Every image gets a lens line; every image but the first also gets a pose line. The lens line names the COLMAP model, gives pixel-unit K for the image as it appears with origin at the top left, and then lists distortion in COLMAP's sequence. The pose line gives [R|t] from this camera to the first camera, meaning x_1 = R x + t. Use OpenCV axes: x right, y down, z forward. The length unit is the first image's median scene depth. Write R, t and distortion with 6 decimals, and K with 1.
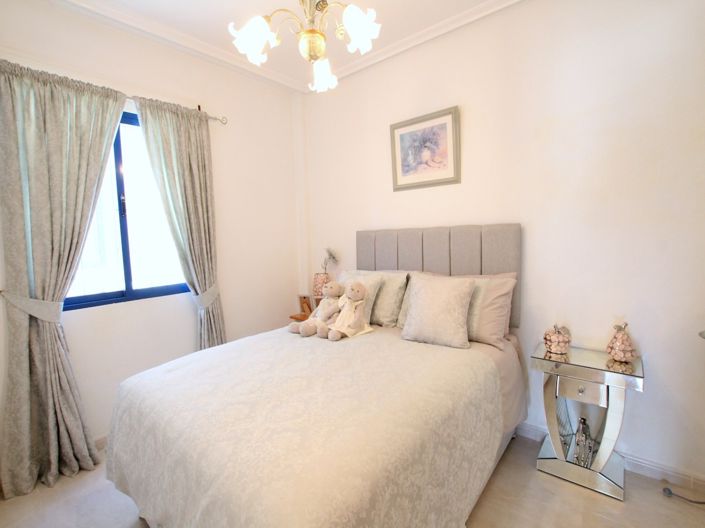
lens RADIAL K [[333.2, 0, 357.1], [0, 333.2, 267.4], [0, 0, 1]] dist [-0.020602, 0.000099]
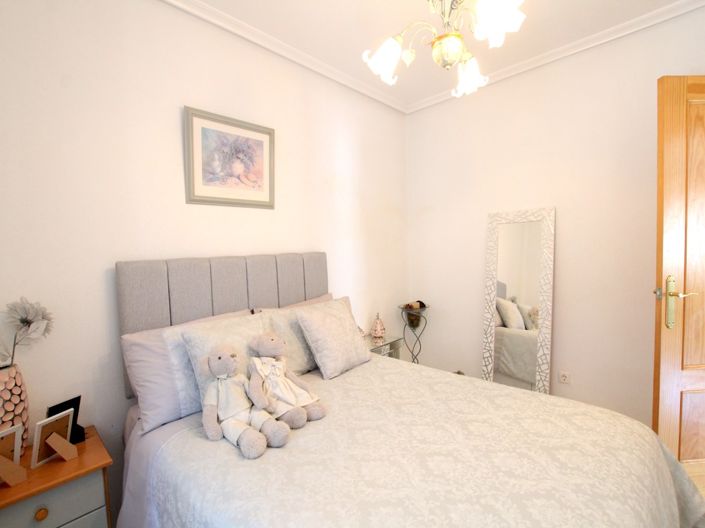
lens RADIAL K [[333.2, 0, 357.1], [0, 333.2, 267.4], [0, 0, 1]] dist [-0.020602, 0.000099]
pose [[0.056692, -0.020104, 0.998189, -0.600208], [0.135054, 0.990762, 0.012284, -0.065891], [-0.989215, 0.134113, 0.058883, 0.699055]]
